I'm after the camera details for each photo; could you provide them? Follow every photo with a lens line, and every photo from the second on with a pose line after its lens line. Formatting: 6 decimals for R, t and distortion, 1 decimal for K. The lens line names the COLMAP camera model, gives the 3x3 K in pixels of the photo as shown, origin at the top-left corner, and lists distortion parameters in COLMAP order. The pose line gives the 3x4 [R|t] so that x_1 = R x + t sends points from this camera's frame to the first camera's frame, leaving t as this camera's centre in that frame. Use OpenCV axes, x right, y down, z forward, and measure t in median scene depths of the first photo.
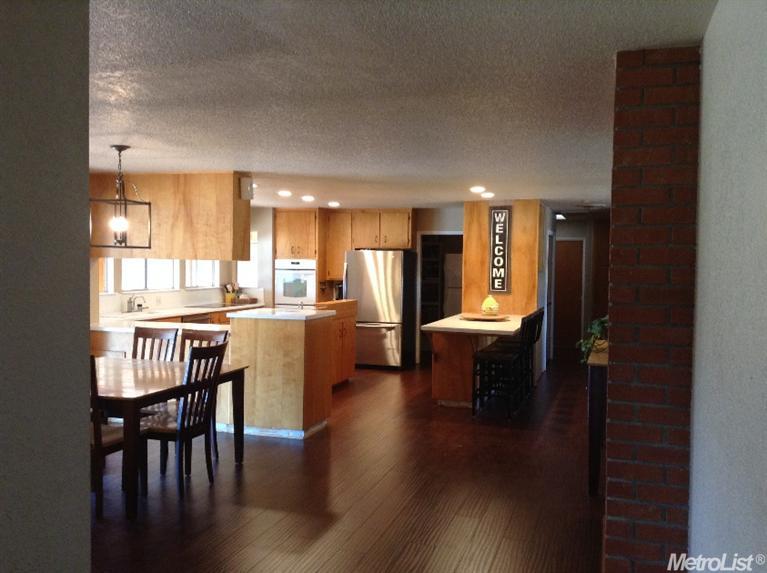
lens RADIAL K [[713.9, 0, 383.2], [0, 713.9, 285.8], [0, 0, 1]] dist [-0.122707, 0.000000]
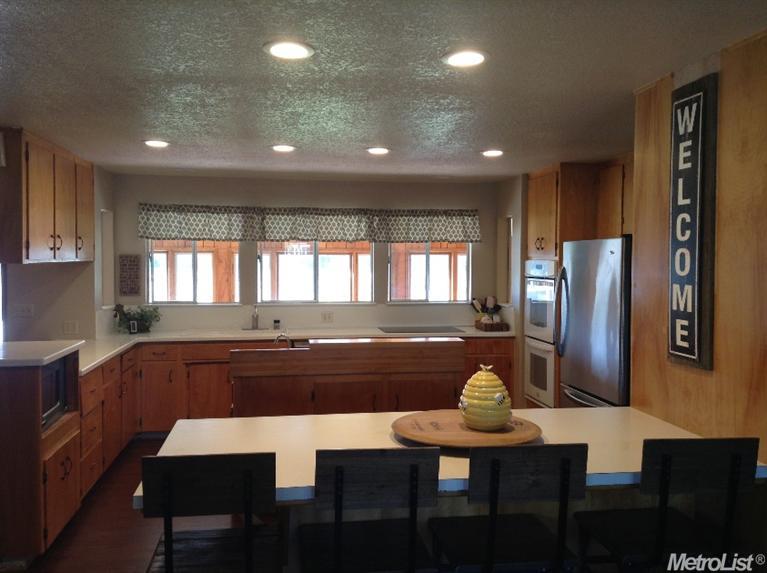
lens RADIAL K [[713.9, 0, 383.0], [0, 713.9, 286.8], [0, 0, 1]] dist [-0.122707, 0.000000]
pose [[0.433183, 0.026572, -0.900914, 0.380522], [-0.032899, 0.999365, 0.013657, -0.023167], [0.900705, 0.023723, 0.433782, 0.750580]]
